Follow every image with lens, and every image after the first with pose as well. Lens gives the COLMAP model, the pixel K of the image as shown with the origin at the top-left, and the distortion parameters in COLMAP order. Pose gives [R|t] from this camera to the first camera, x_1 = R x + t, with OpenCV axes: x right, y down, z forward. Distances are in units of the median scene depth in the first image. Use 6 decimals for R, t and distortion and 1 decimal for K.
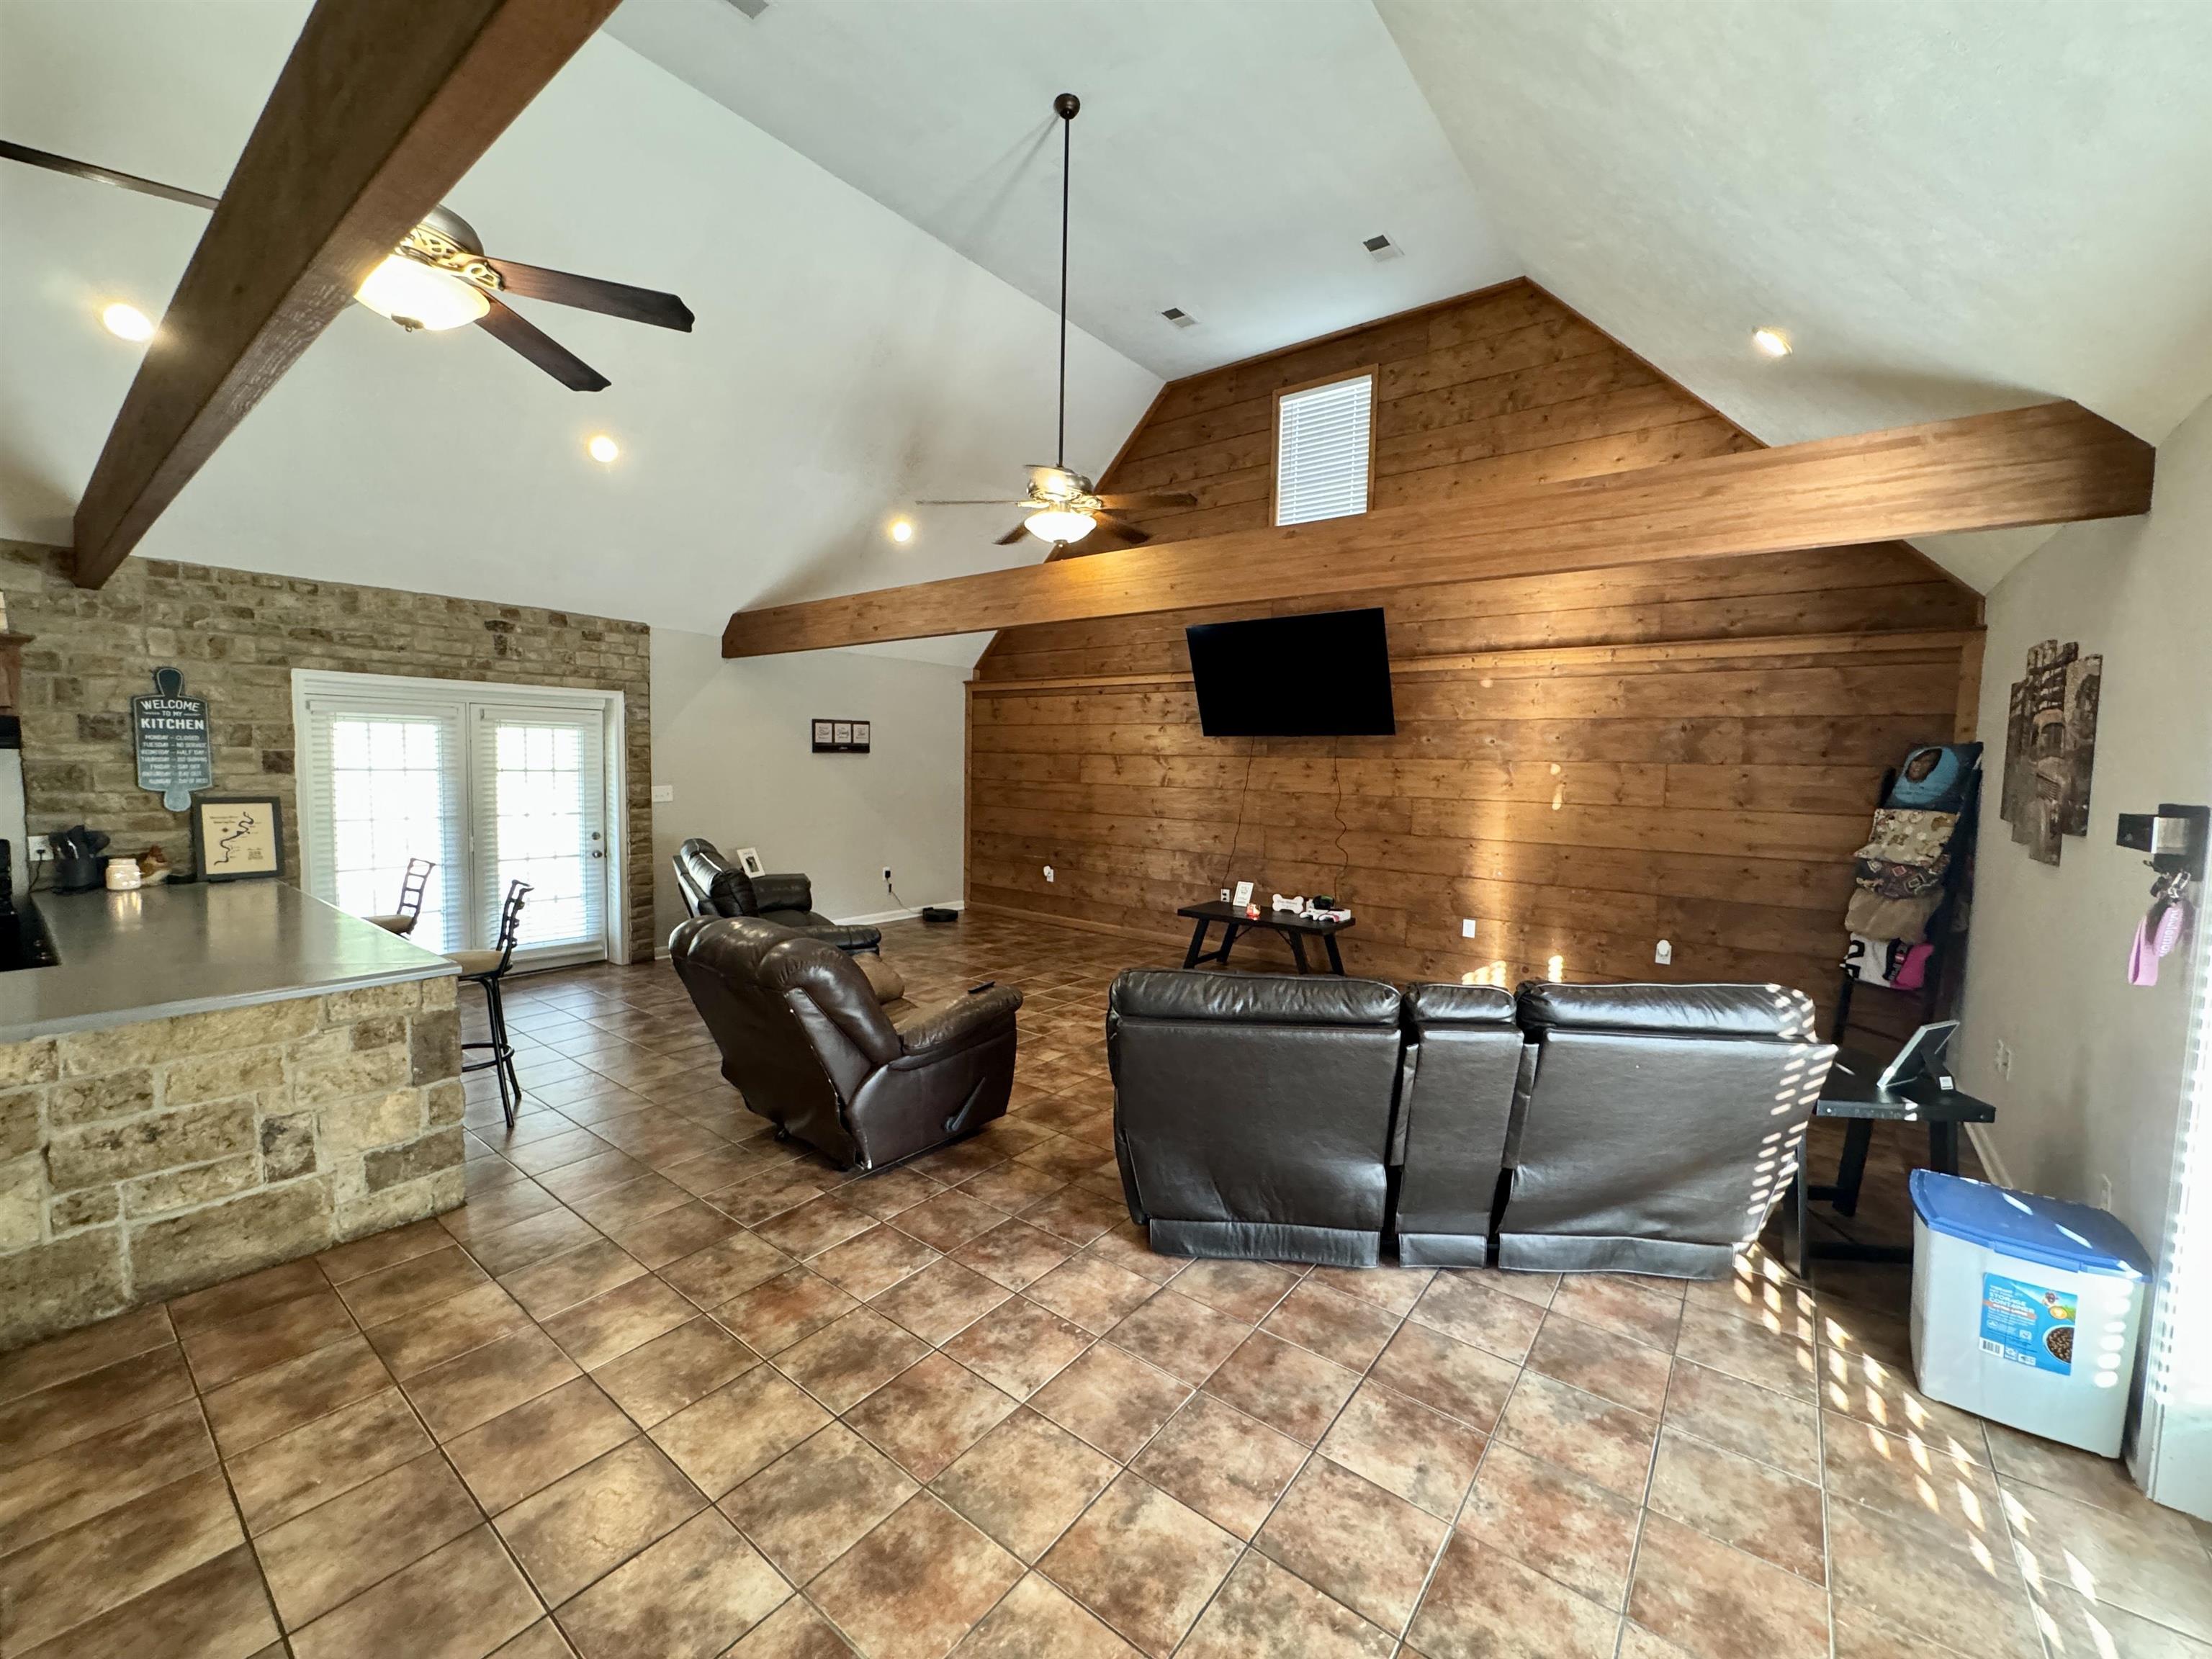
lens RADIAL K [[895.2, 0, 1095.0], [0, 895.2, 827.7], [0, 0, 1]] dist [-0.003167, 0.000941]
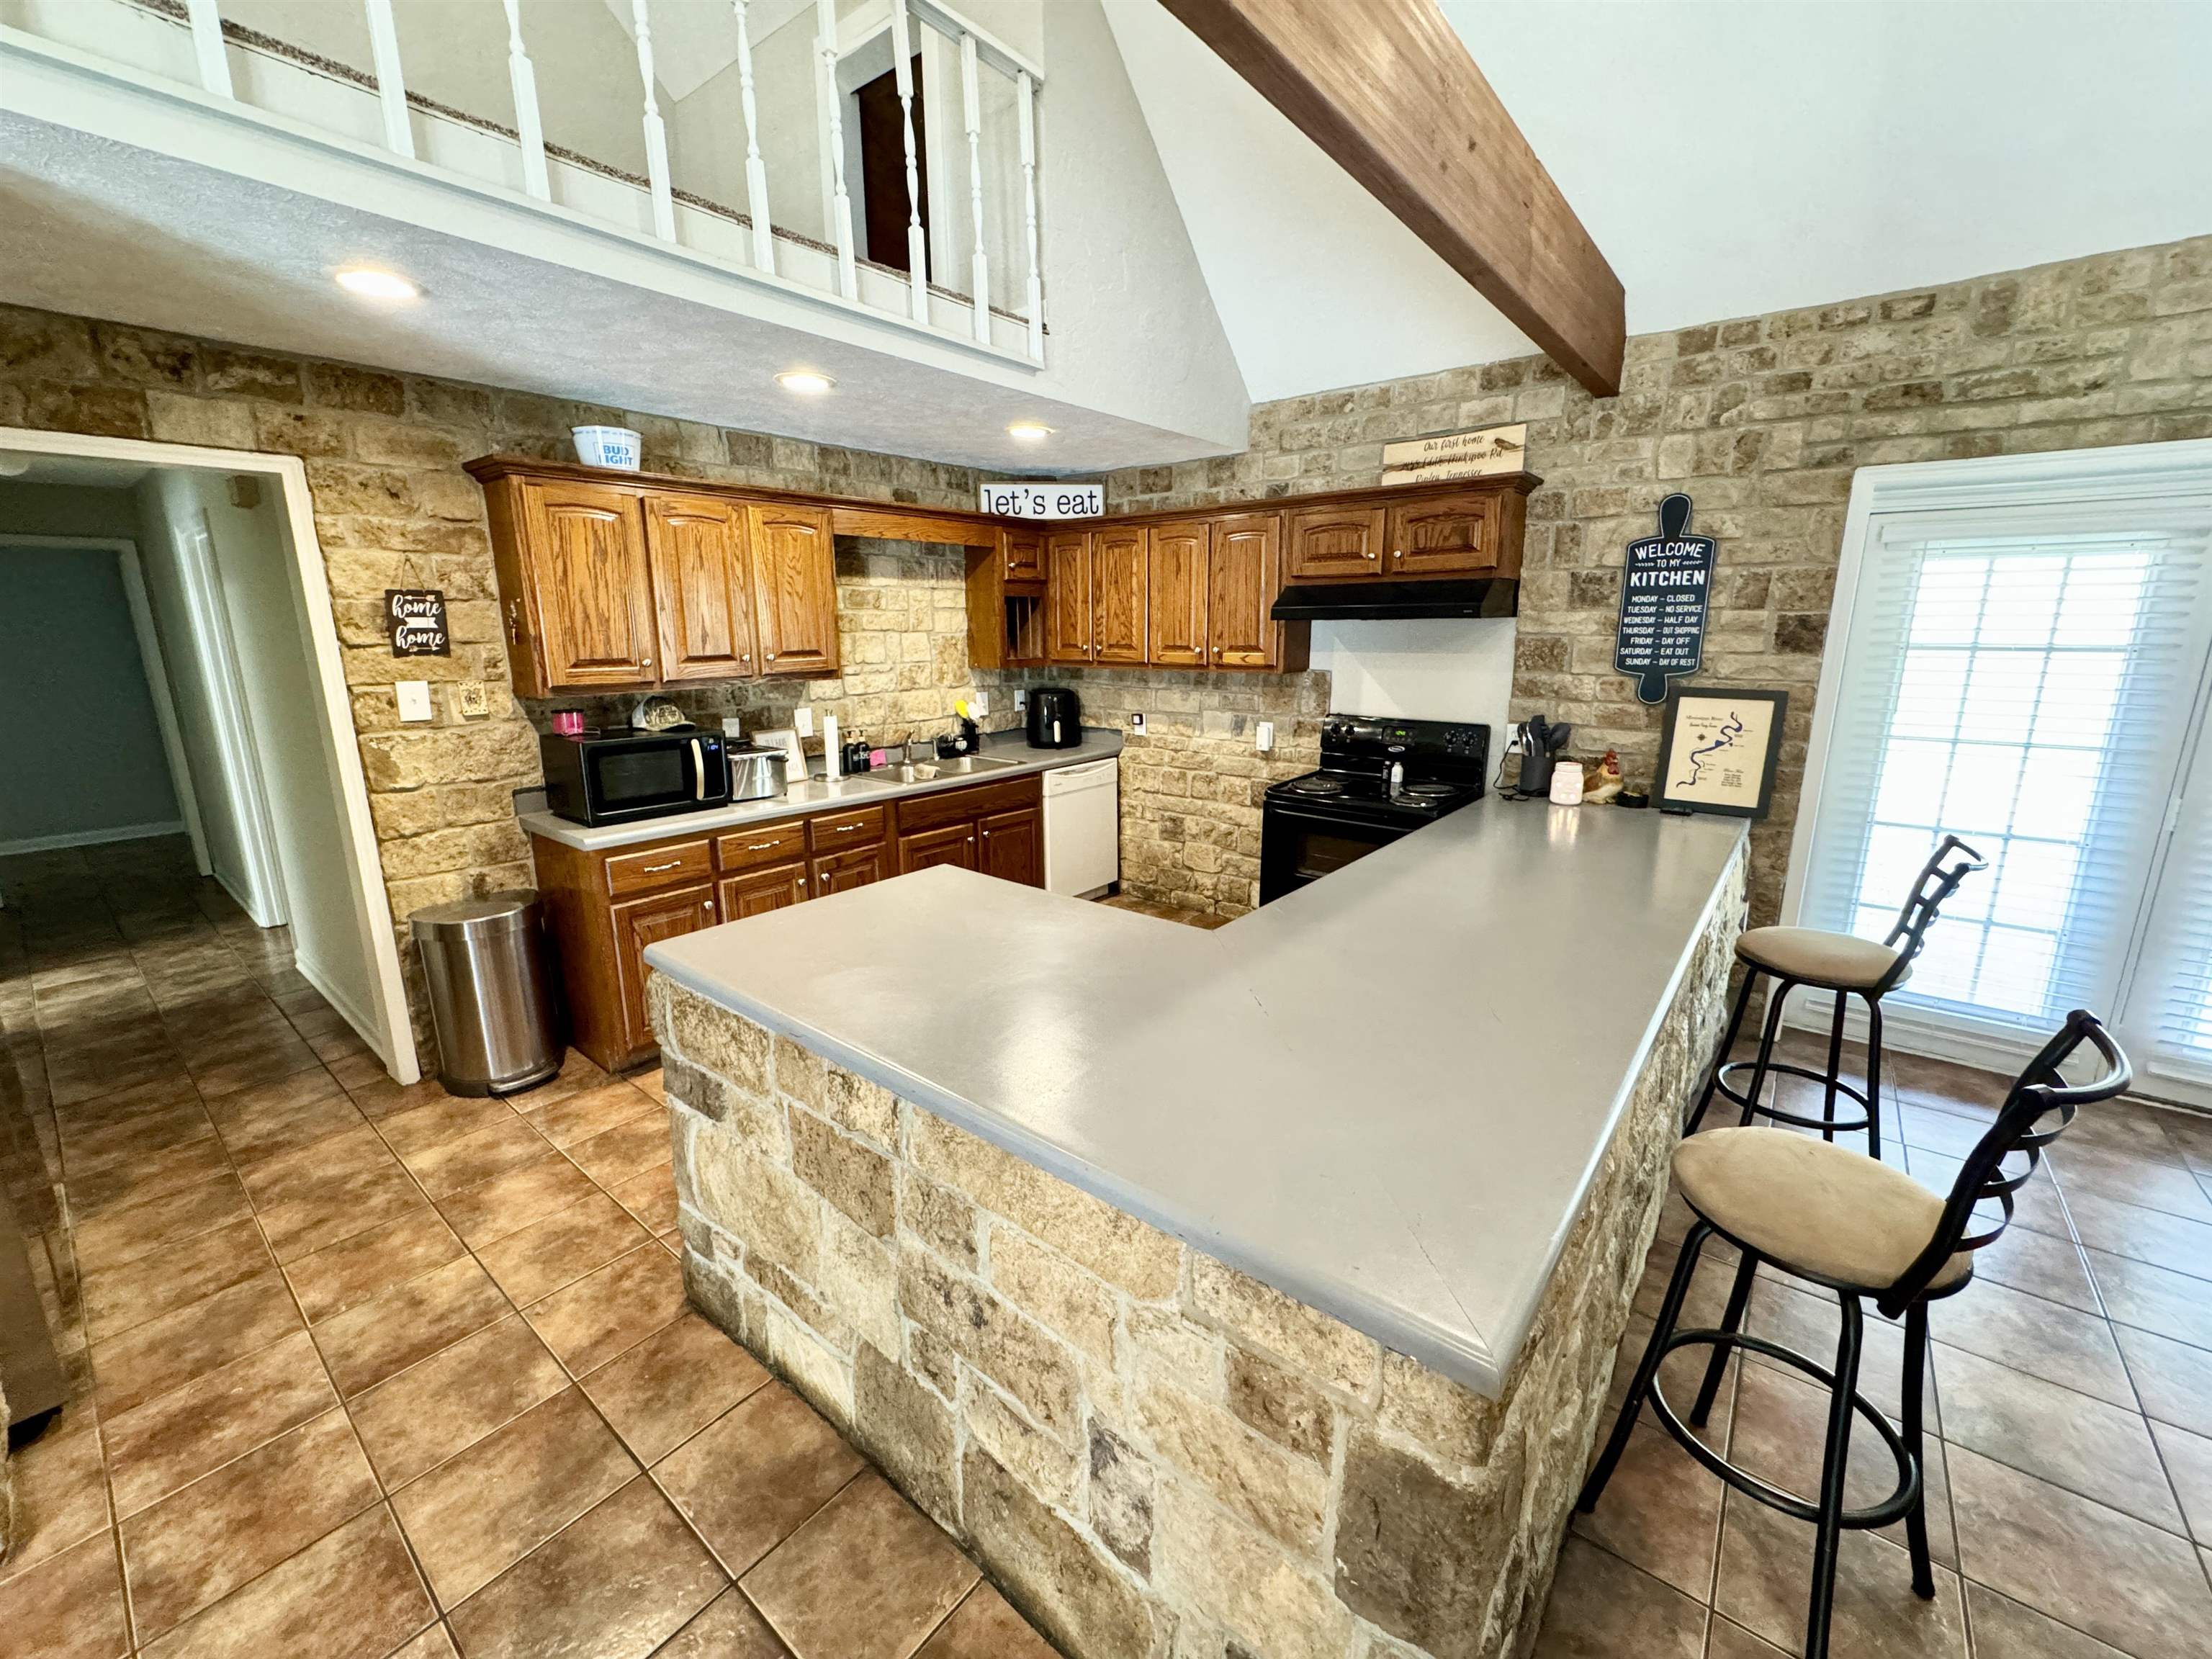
lens RADIAL K [[895.2, 0, 1109.3], [0, 895.2, 820.0], [0, 0, 1]] dist [-0.003167, 0.000941]
pose [[0.000151, 0.195739, -0.980656, -0.294811], [-0.073638, 0.977996, 0.195197, -0.034093], [0.997285, 0.072184, 0.014561, 0.536099]]
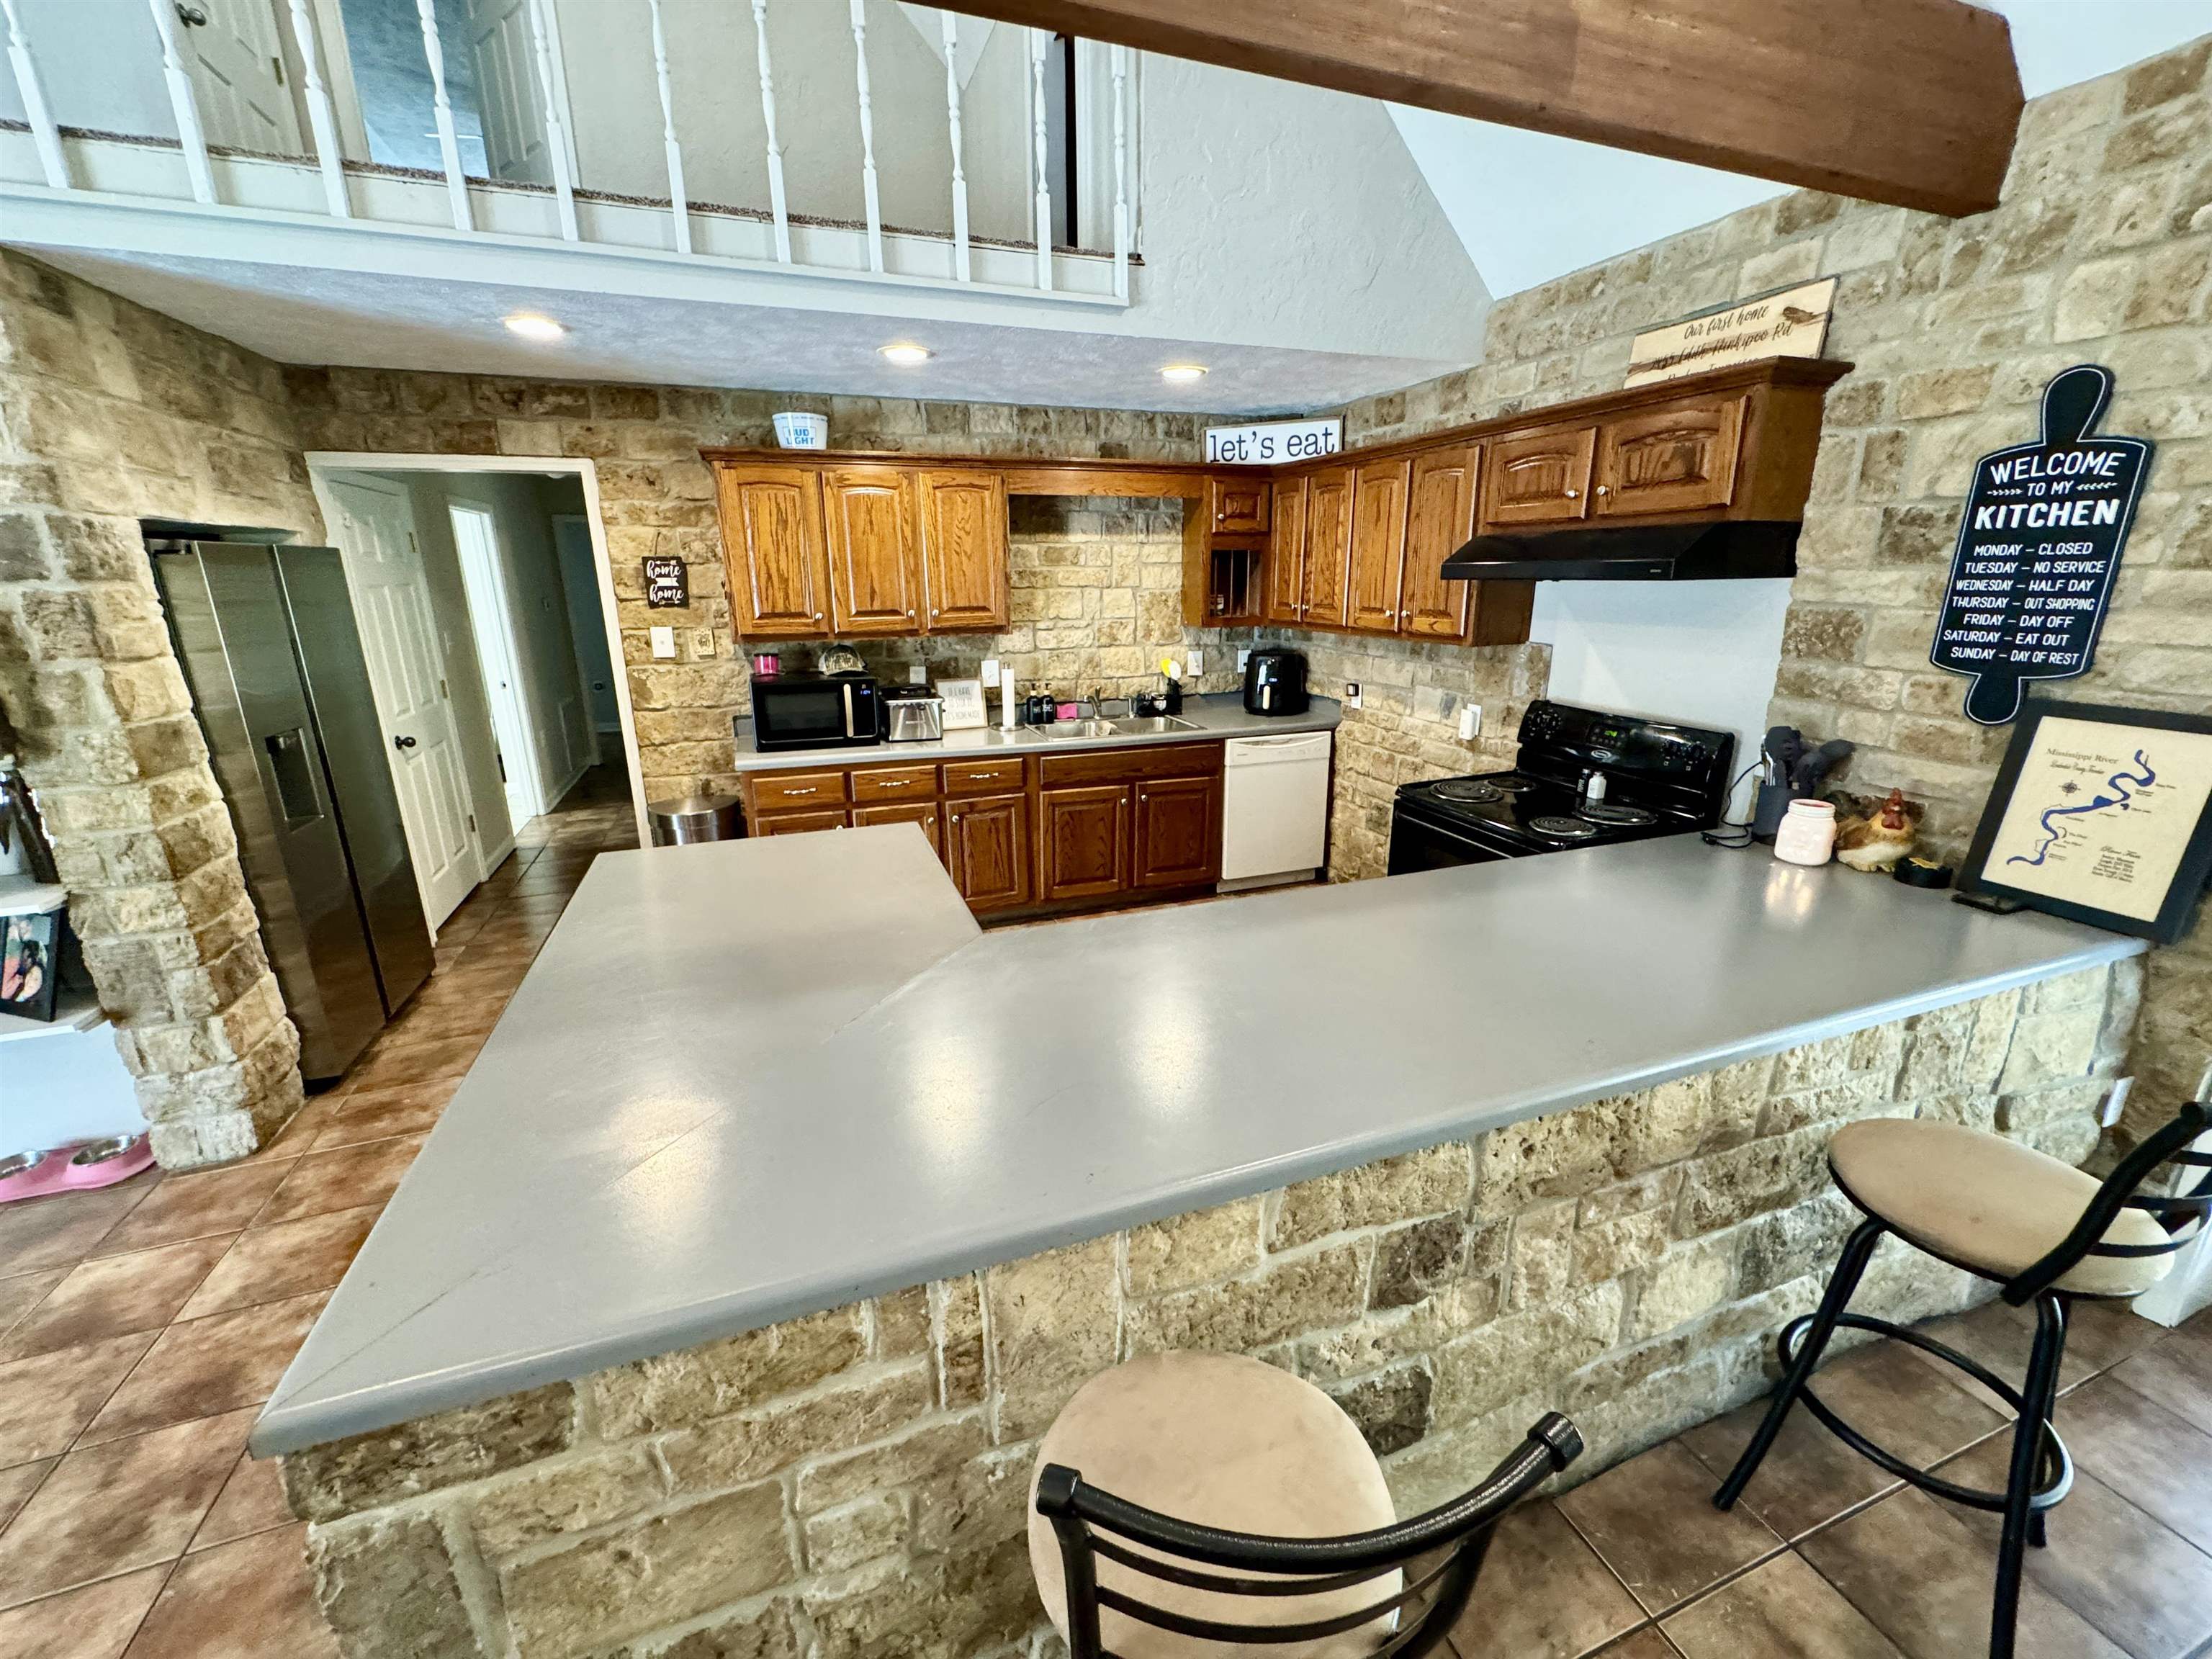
lens RADIAL K [[895.2, 0, 1095.4], [0, 895.2, 821.9], [0, 0, 1]] dist [-0.003167, 0.000941]
pose [[-0.515317, 0.215916, -0.829354, -0.407491], [-0.070870, 0.953691, 0.292321, -0.066270], [0.854064, 0.209414, -0.476151, 0.800156]]
